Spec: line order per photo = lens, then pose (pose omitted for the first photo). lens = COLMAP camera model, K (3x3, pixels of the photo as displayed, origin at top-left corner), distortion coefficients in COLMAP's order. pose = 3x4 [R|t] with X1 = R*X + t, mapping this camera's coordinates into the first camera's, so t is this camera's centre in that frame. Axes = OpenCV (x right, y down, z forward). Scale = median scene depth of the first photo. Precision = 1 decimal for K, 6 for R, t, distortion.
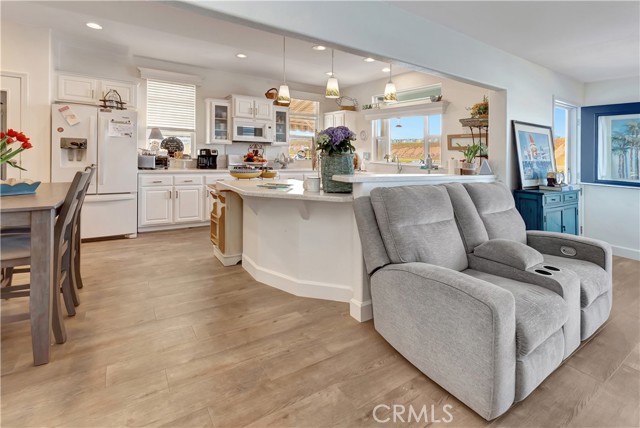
lens RADIAL K [[320.5, 0, 320.6], [0, 320.5, 163.2], [0, 0, 1]] dist [-0.006102, -0.000419]
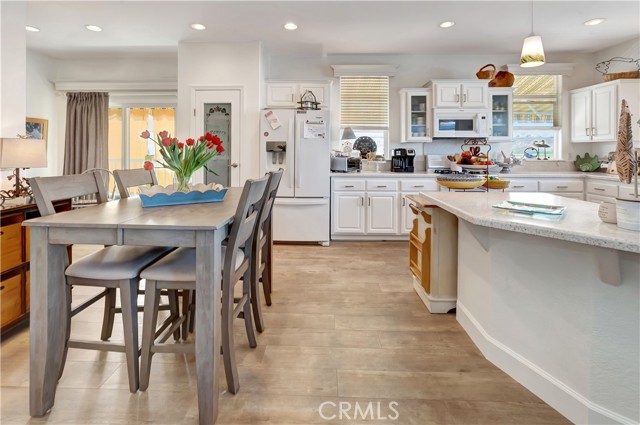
lens RADIAL K [[320.5, 0, 320.6], [0, 320.5, 161.7], [0, 0, 1]] dist [-0.006102, -0.000419]
pose [[0.836977, -0.005742, -0.547209, -0.081926], [0.002766, 0.999977, -0.006263, -0.005859], [0.547232, 0.003728, 0.836973, 0.196756]]
